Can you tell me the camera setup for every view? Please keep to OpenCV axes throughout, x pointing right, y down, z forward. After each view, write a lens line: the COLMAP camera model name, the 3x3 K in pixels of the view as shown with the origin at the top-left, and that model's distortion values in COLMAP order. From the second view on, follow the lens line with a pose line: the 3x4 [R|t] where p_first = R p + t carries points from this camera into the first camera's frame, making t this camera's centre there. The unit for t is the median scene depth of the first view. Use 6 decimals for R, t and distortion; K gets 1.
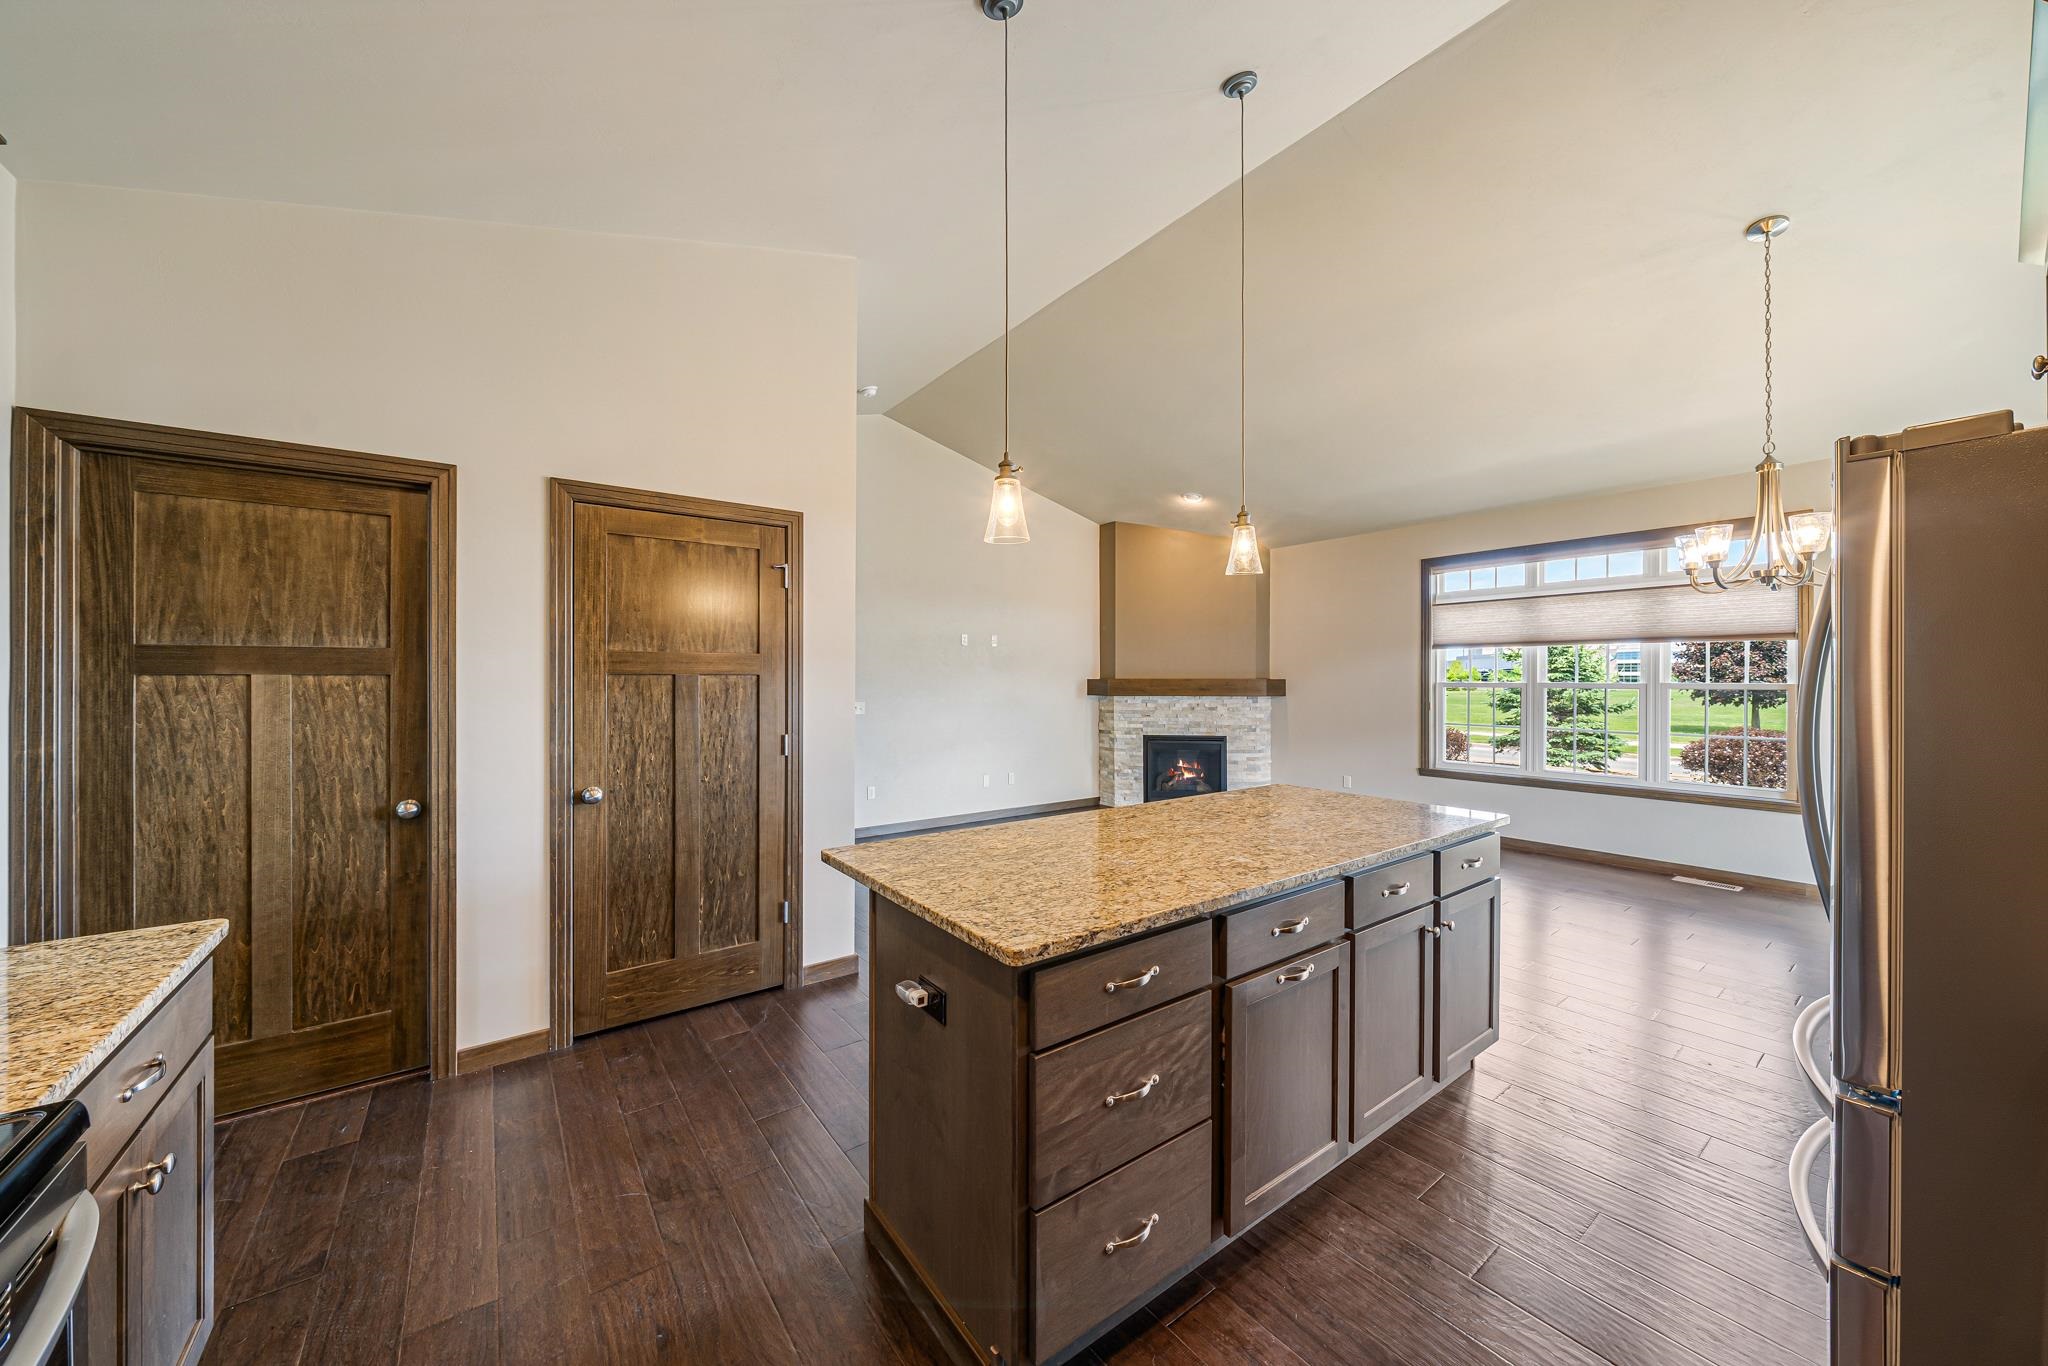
lens RADIAL K [[721.9, 0, 1016.5], [0, 721.9, 678.9], [0, 0, 1]] dist [-0.005192, -0.000107]
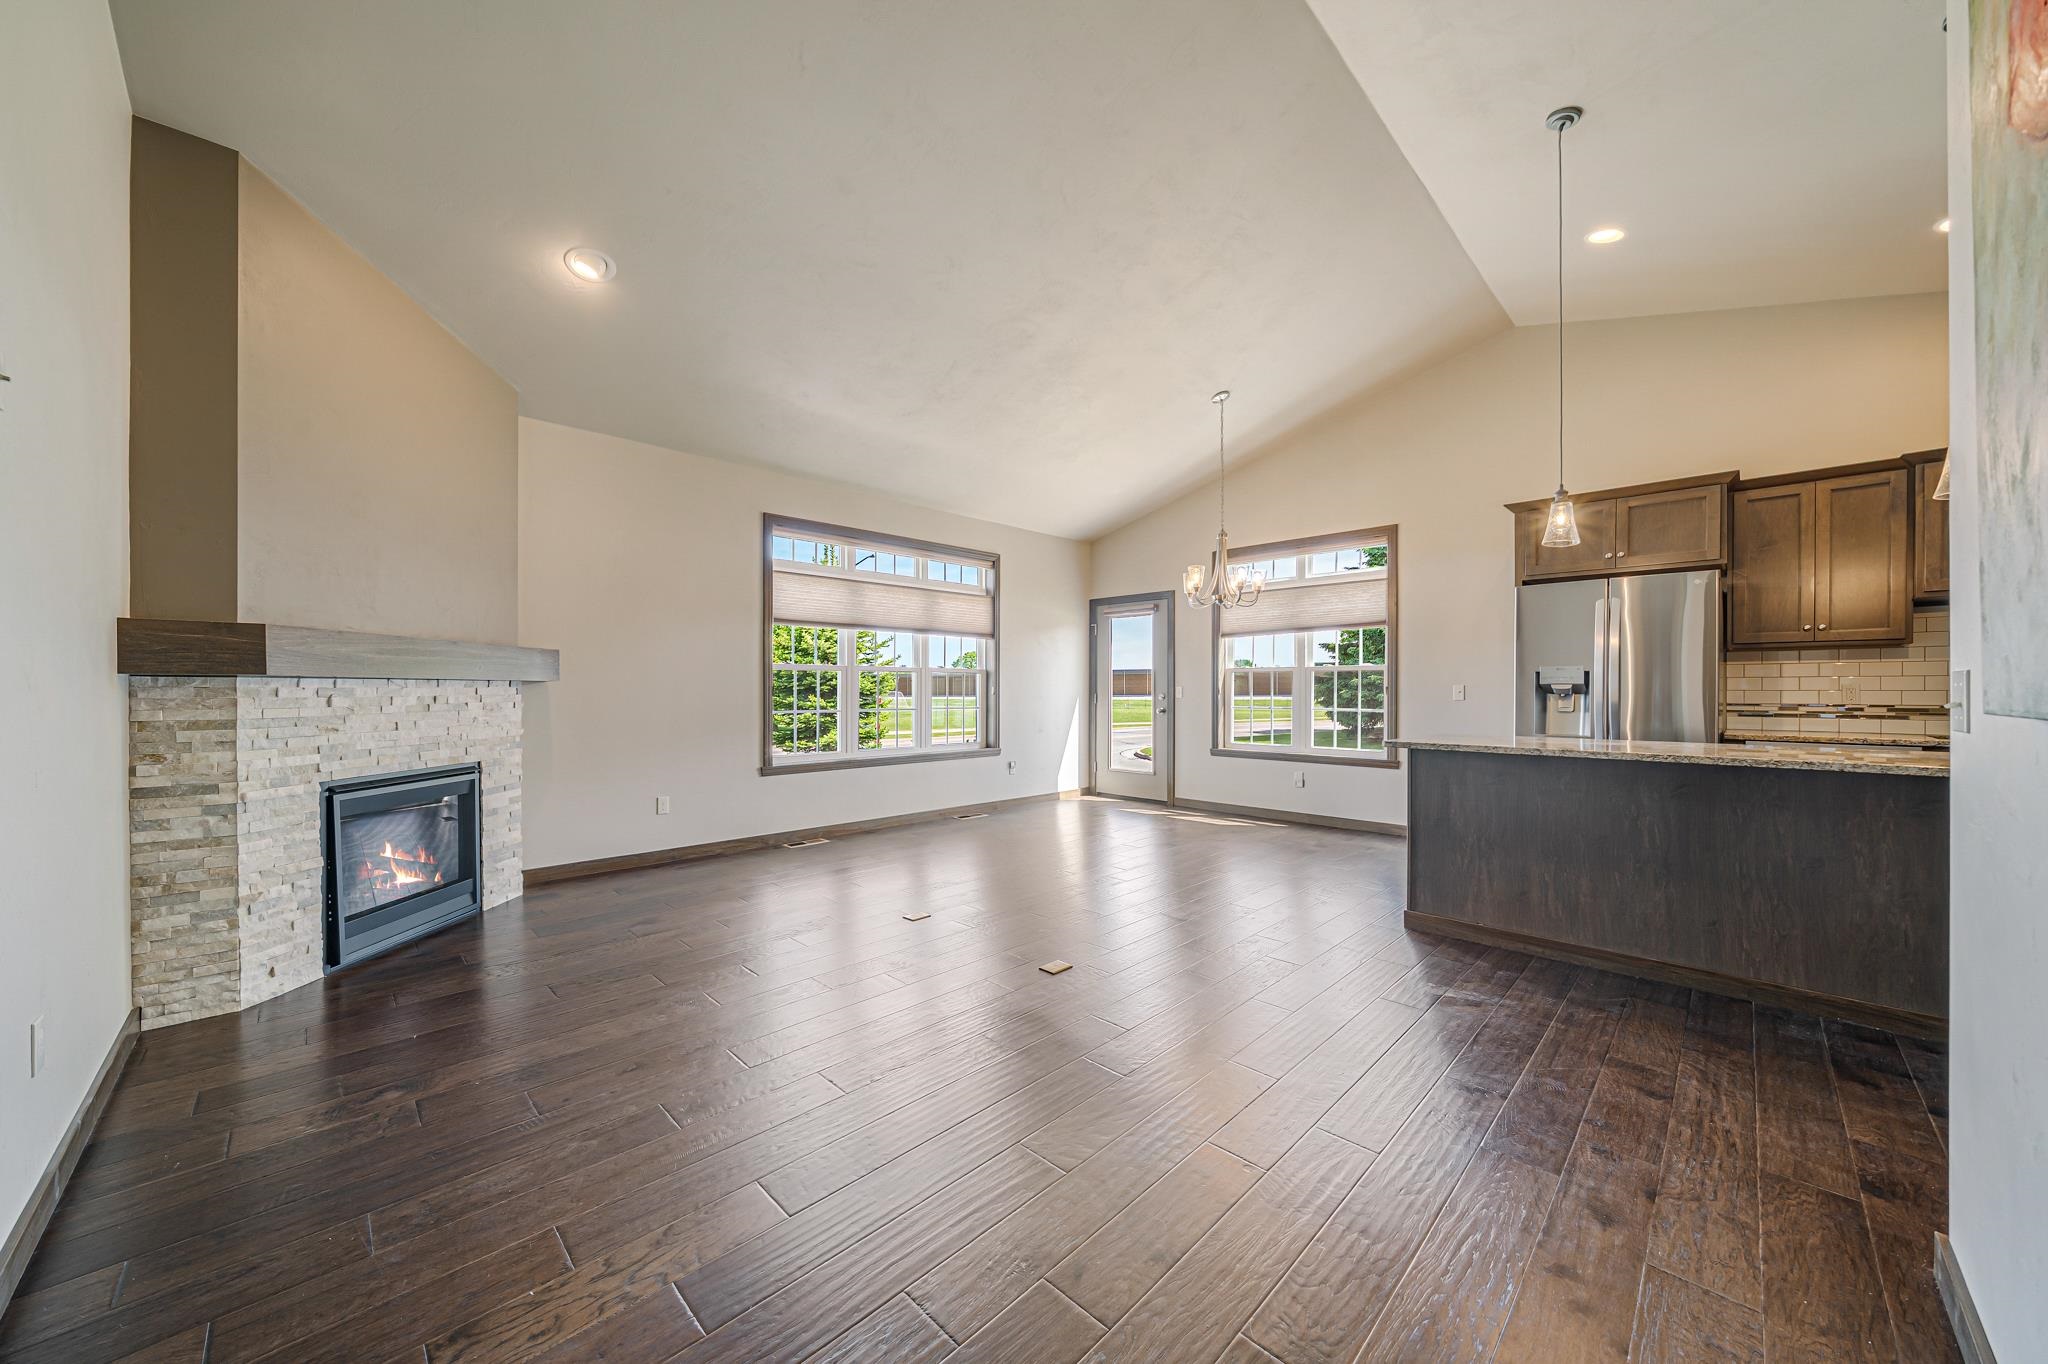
lens RADIAL K [[727.9, 0, 1013.4], [0, 727.9, 694.1], [0, 0, 1]] dist [-0.001944, -0.000133]
pose [[-0.143190, -0.004803, 0.989684, -0.330596], [0.001189, 0.999987, 0.005025, 0.040697], [-0.989695, 0.001896, -0.143182, 0.932467]]
